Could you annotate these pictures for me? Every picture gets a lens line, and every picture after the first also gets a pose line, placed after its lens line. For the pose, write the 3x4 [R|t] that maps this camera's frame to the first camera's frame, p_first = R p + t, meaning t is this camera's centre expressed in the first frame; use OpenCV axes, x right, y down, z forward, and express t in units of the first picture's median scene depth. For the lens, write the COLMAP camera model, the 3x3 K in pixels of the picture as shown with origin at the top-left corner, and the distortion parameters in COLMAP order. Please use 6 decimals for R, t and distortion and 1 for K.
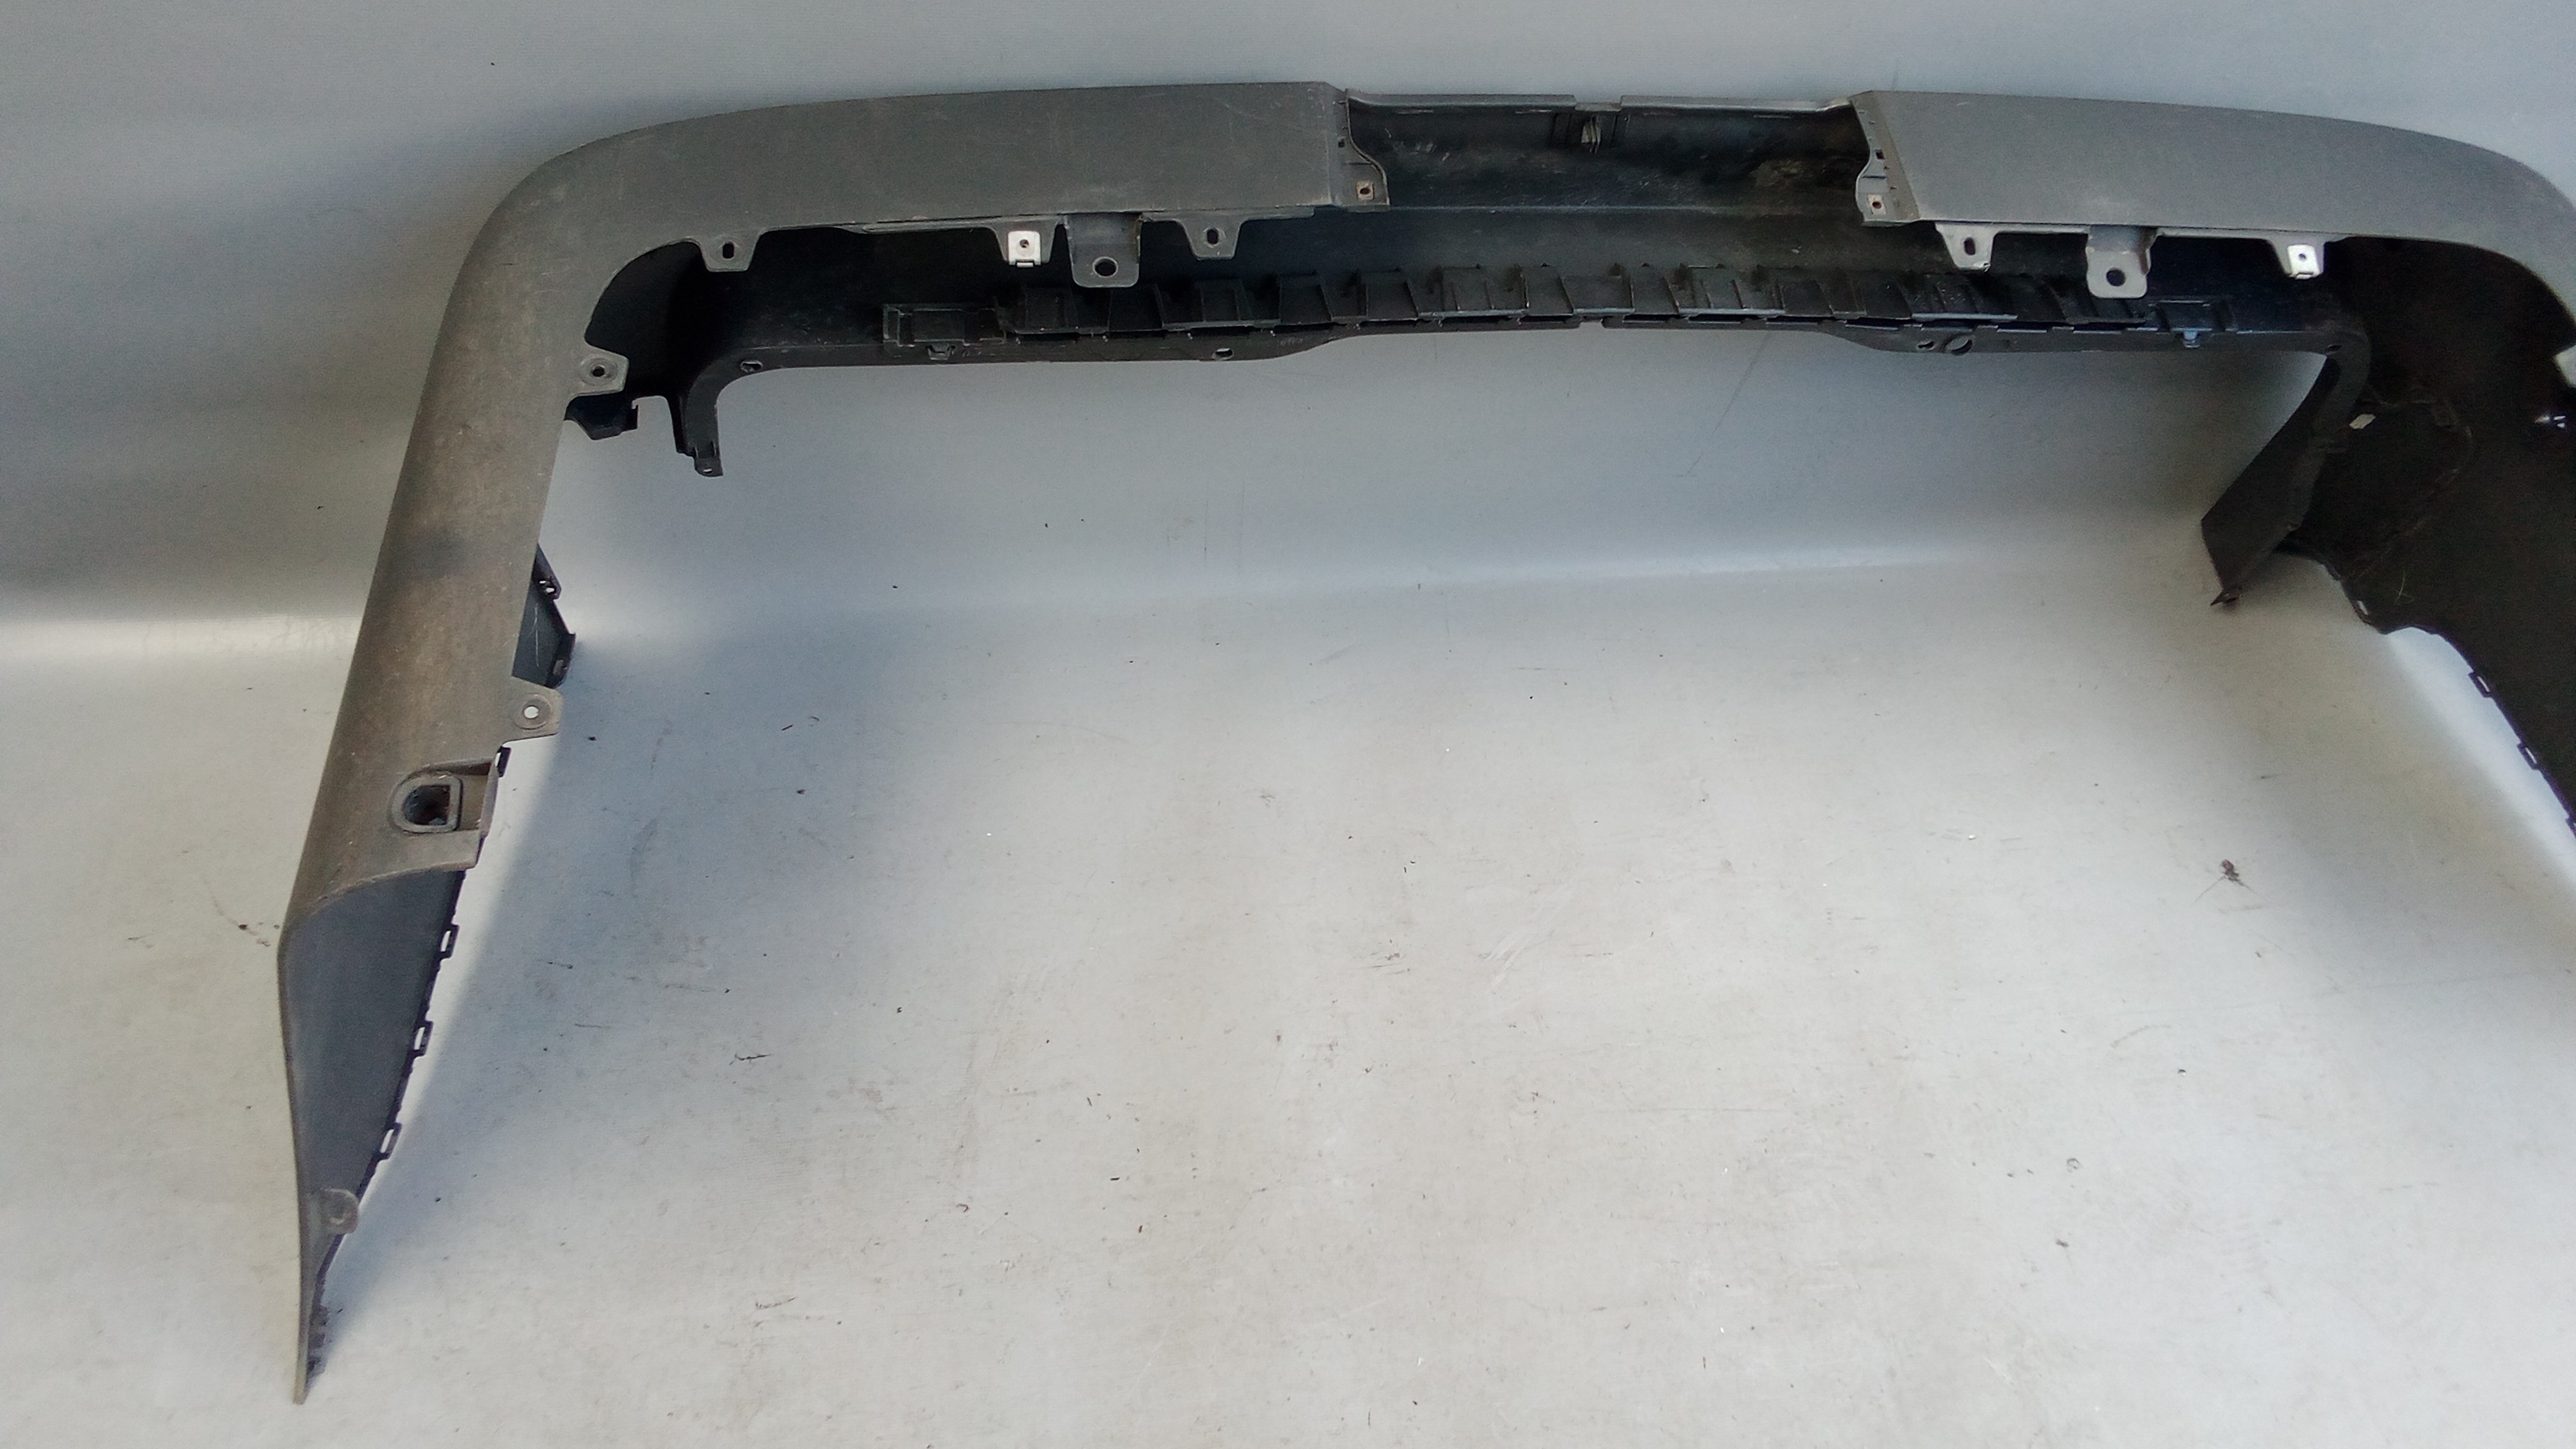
lens RADIAL K [[2023.8, 0, 1301.6], [0, 2023.8, 700.8], [0, 0, 1]] dist [0.039621, -0.070095]
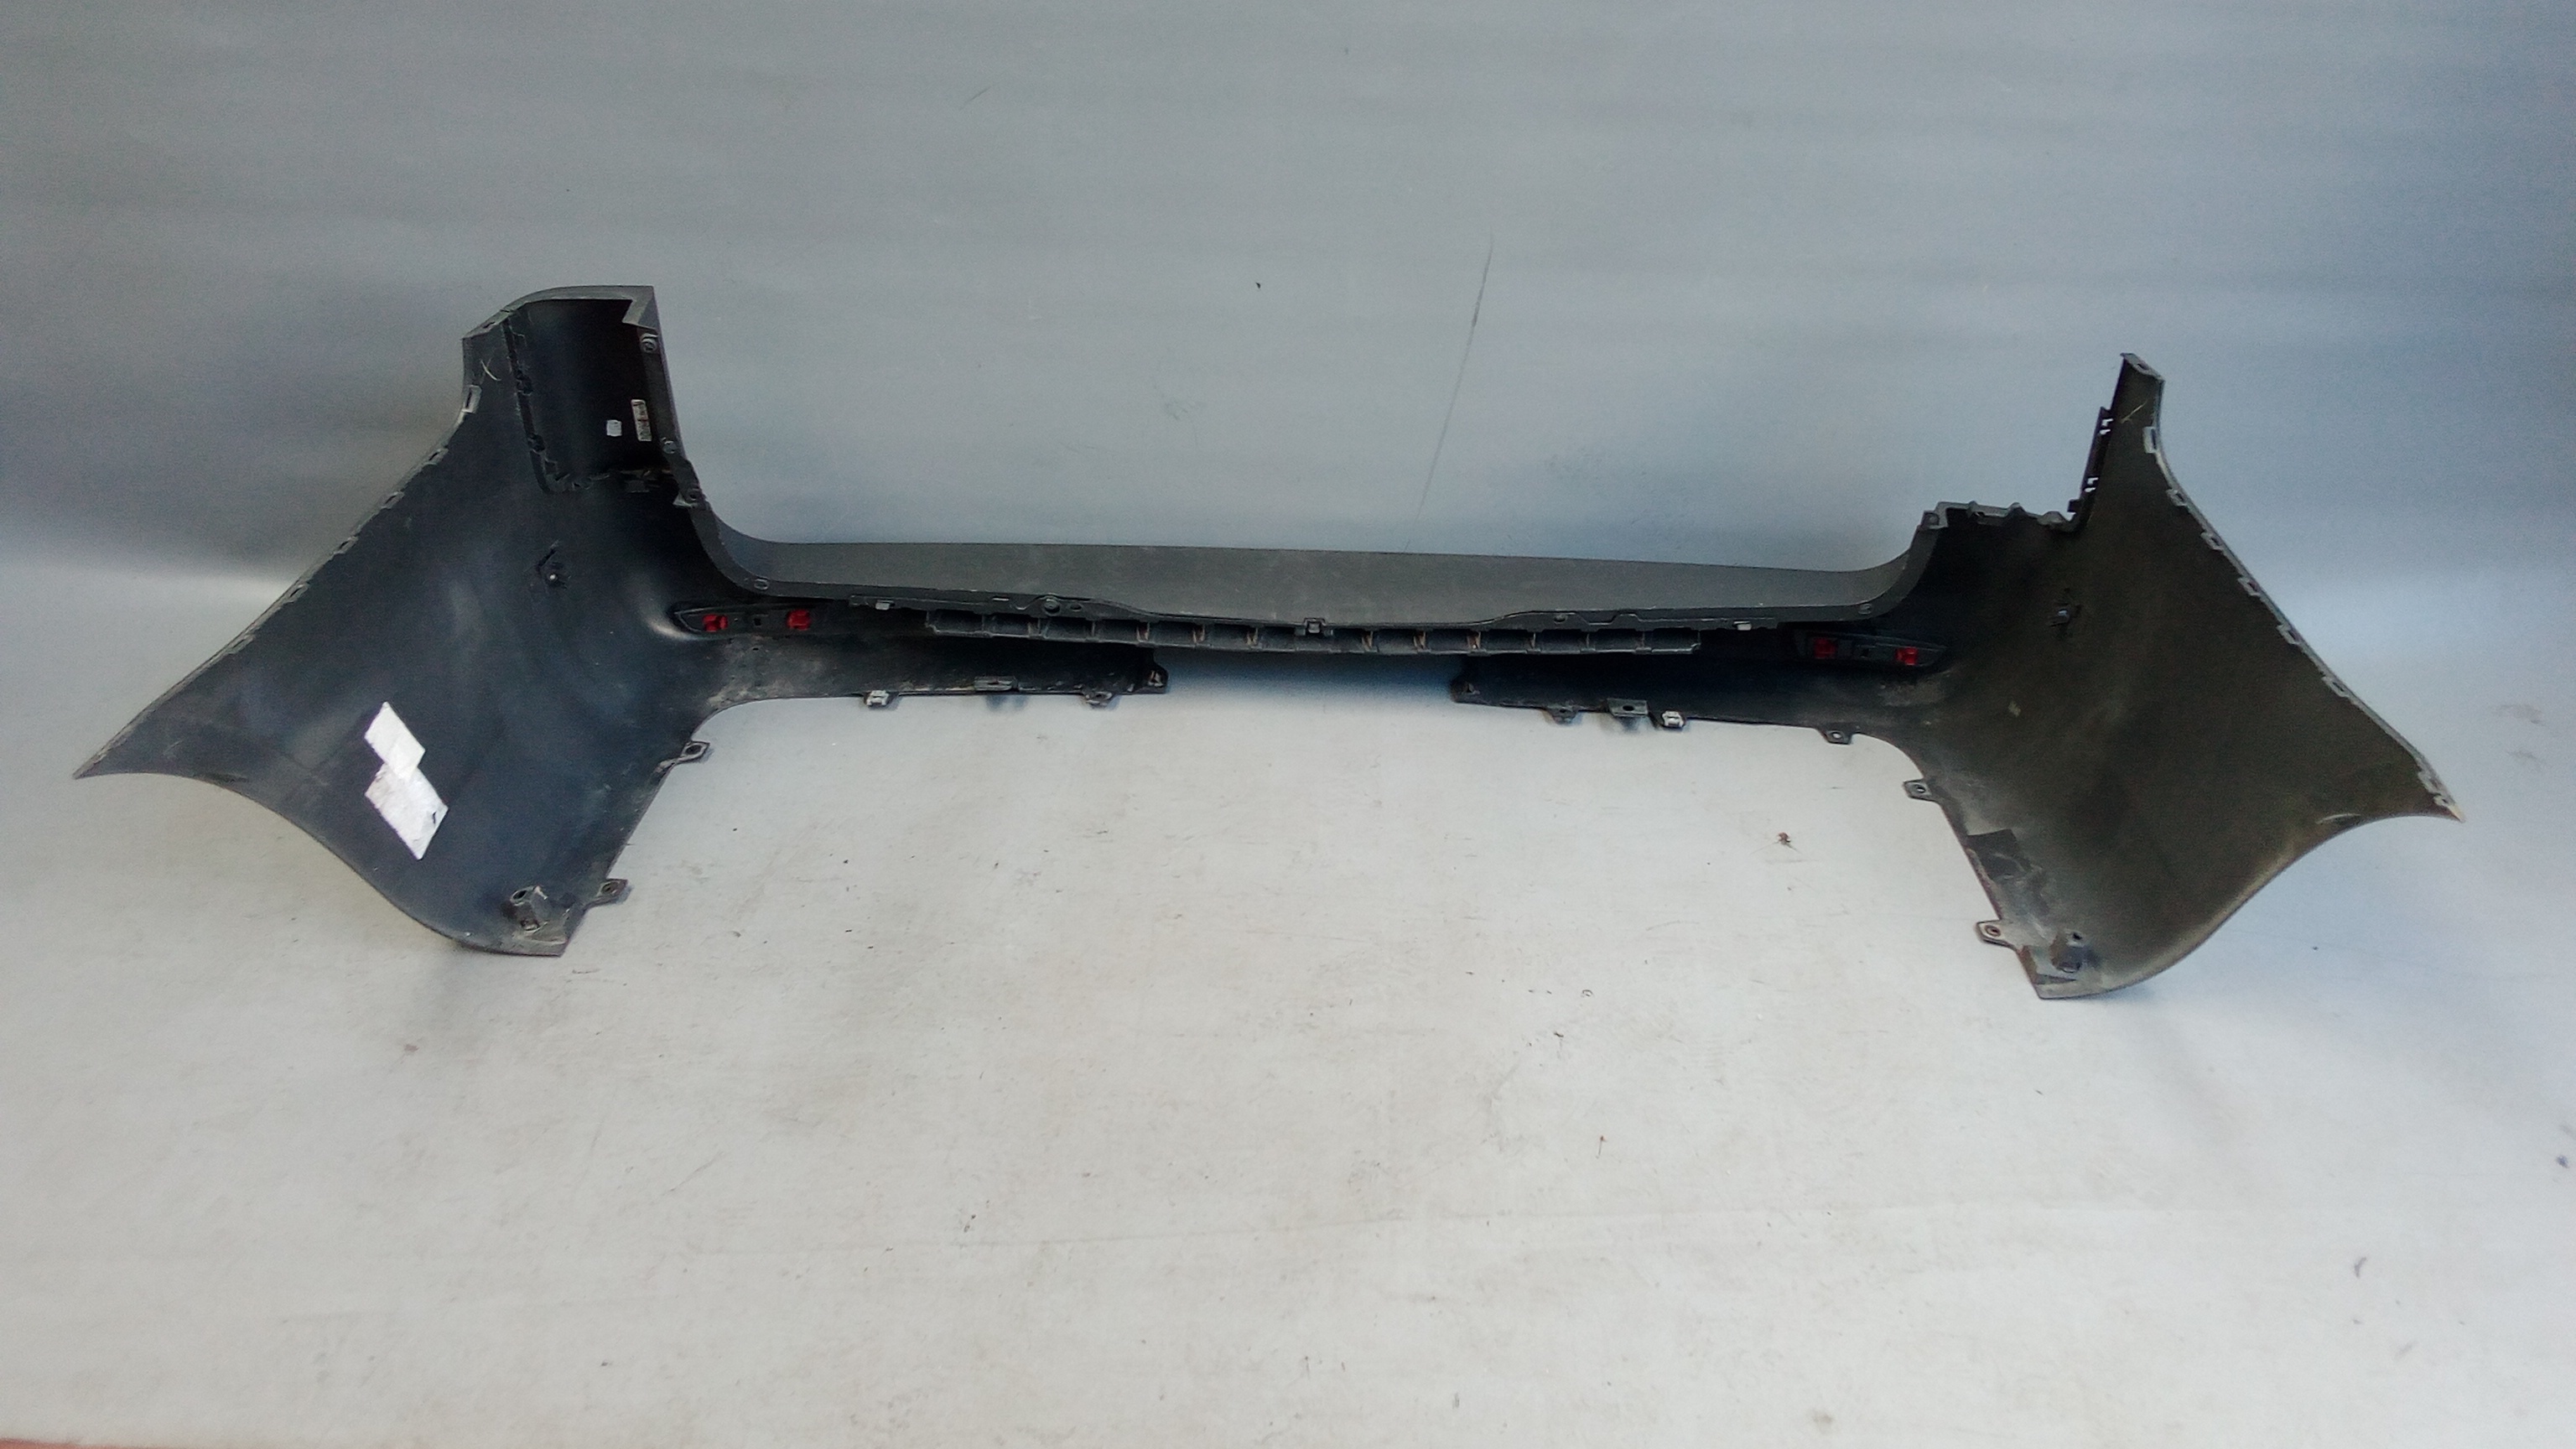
lens RADIAL K [[2023.8, 0, 1310.3], [0, 2023.8, 699.2], [0, 0, 1]] dist [0.039621, -0.070095]
pose [[0.987539, 0.037513, -0.152838, 0.402075], [-0.082929, 0.949439, -0.302801, 0.459370], [0.133751, 0.311702, 0.940719, -0.278226]]
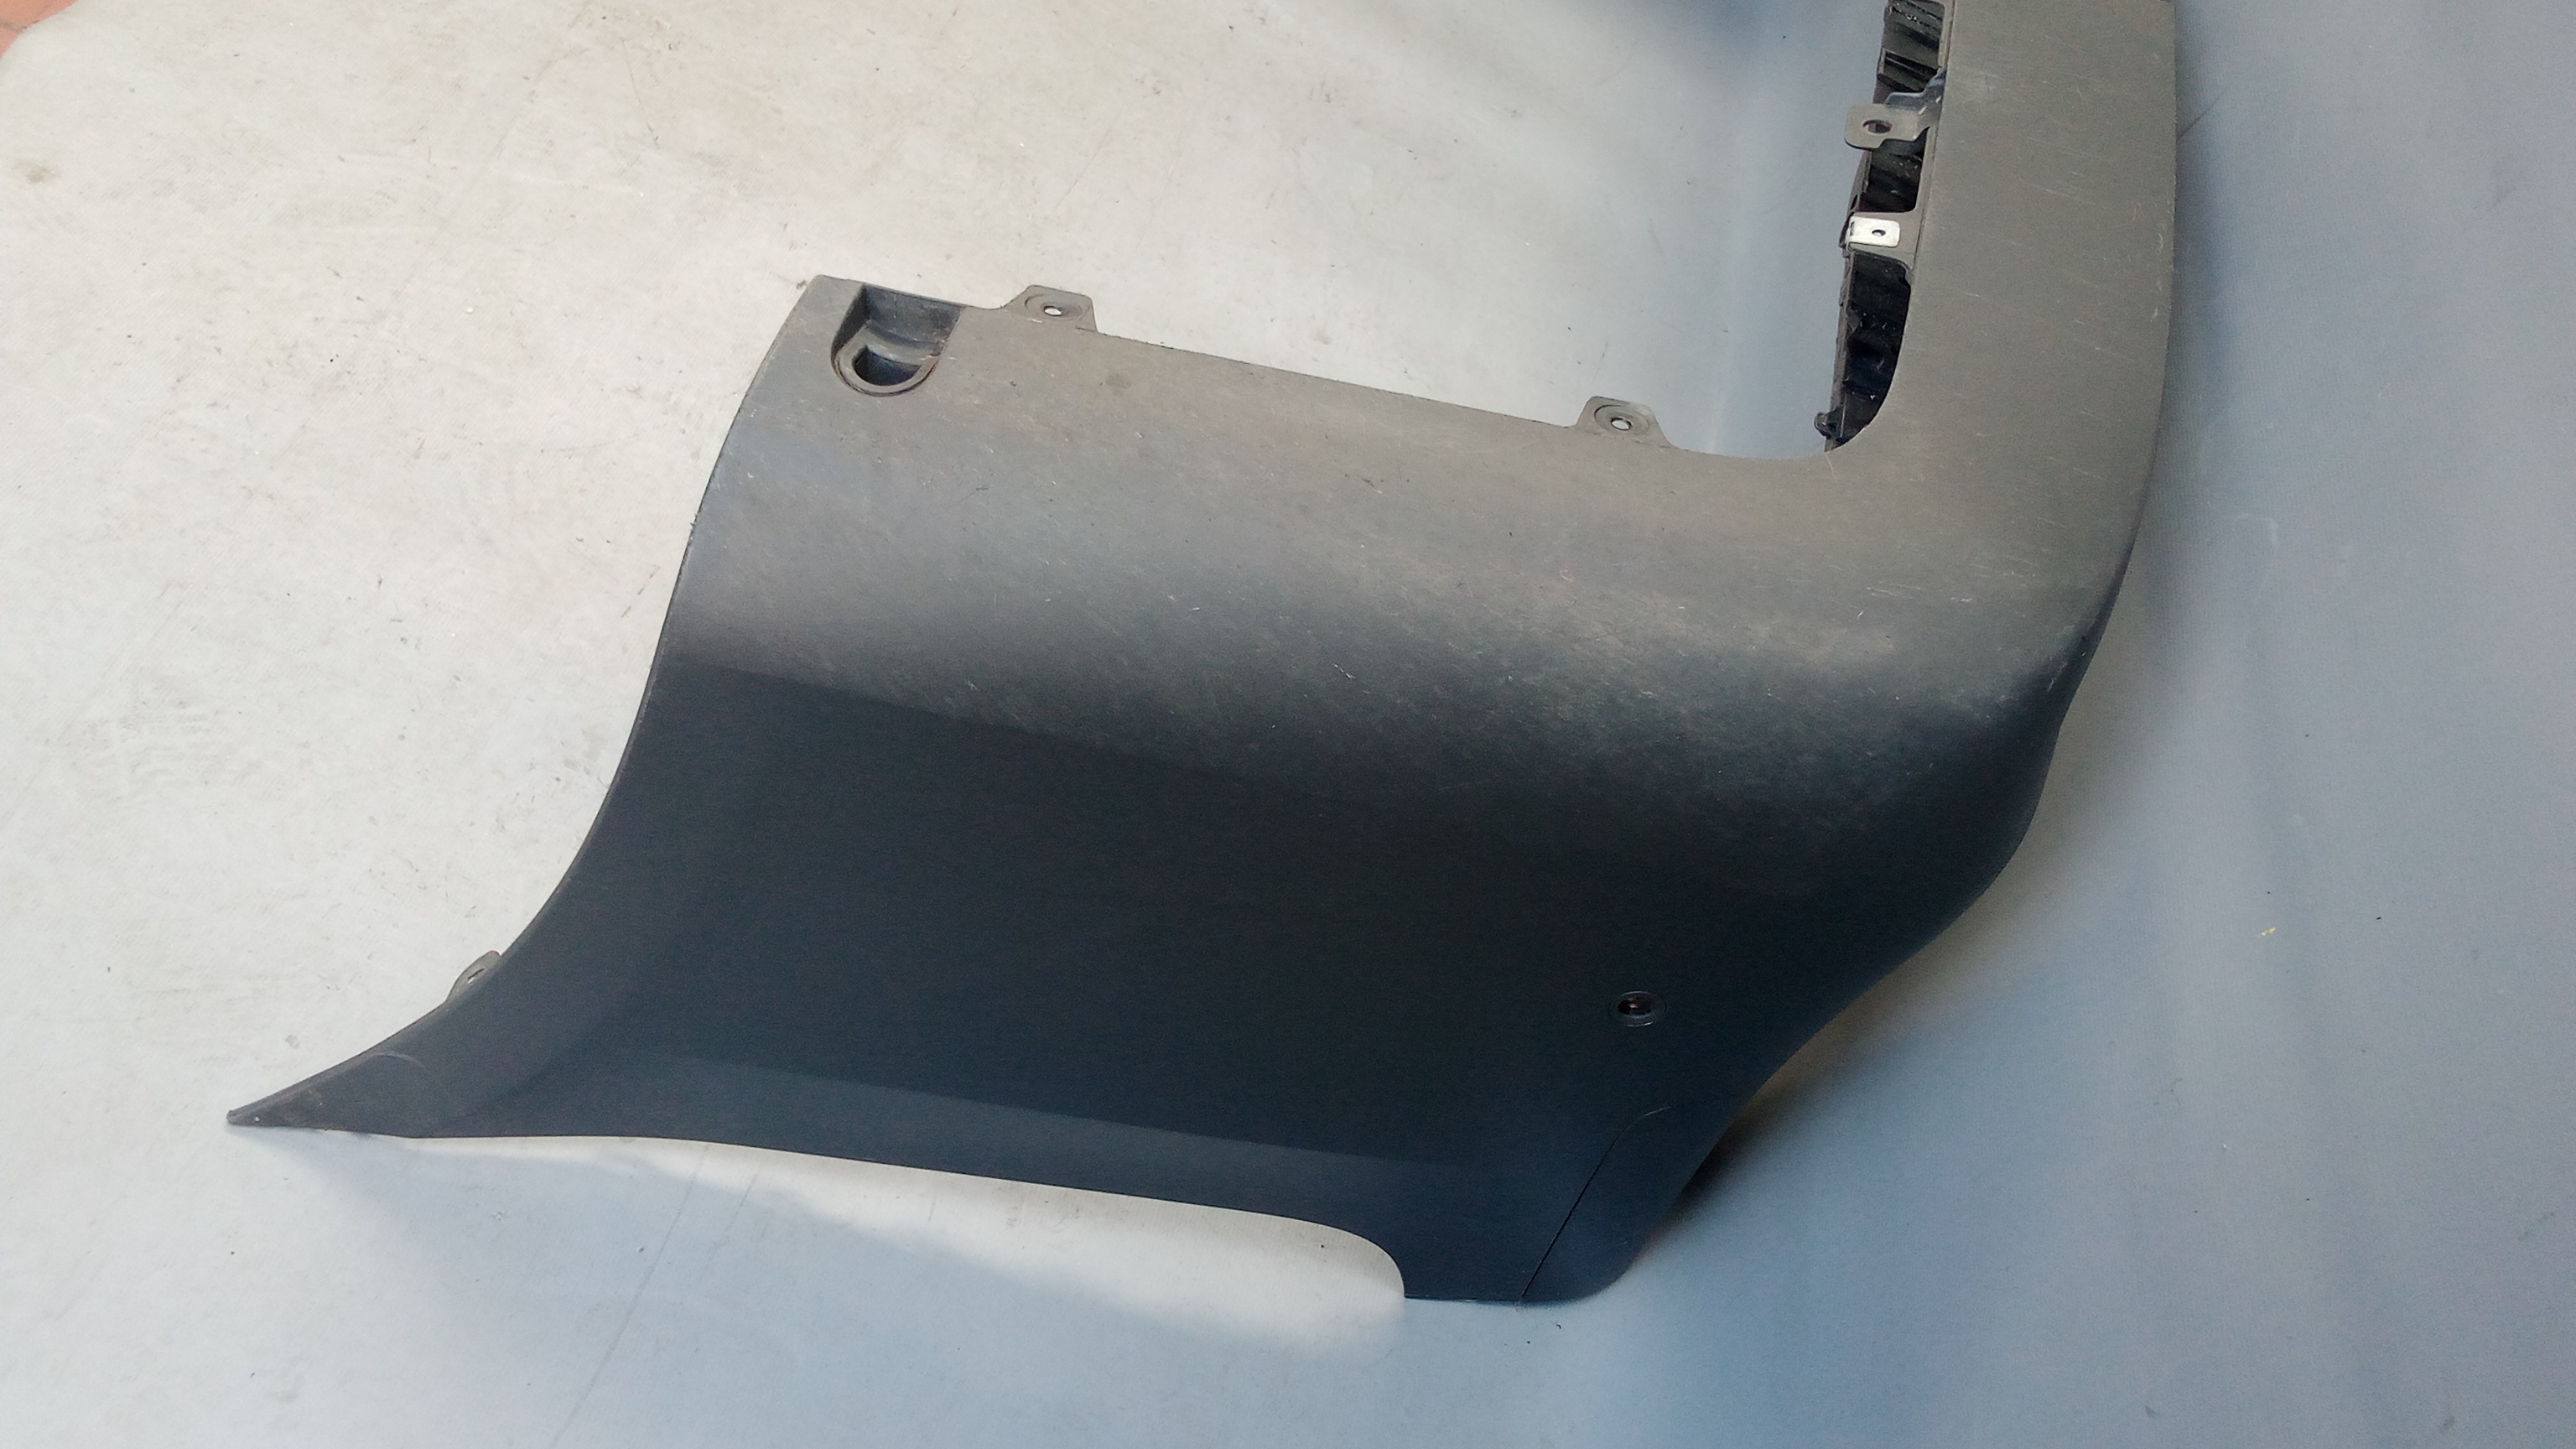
lens RADIAL K [[2023.8, 0, 1323.0], [0, 2023.8, 711.6], [0, 0, 1]] dist [0.039621, -0.070095]
pose [[-0.298479, 0.615317, -0.729585, 1.072331], [-0.921107, 0.014475, 0.389041, -0.294835], [0.249945, 0.788146, 0.562452, 0.690821]]
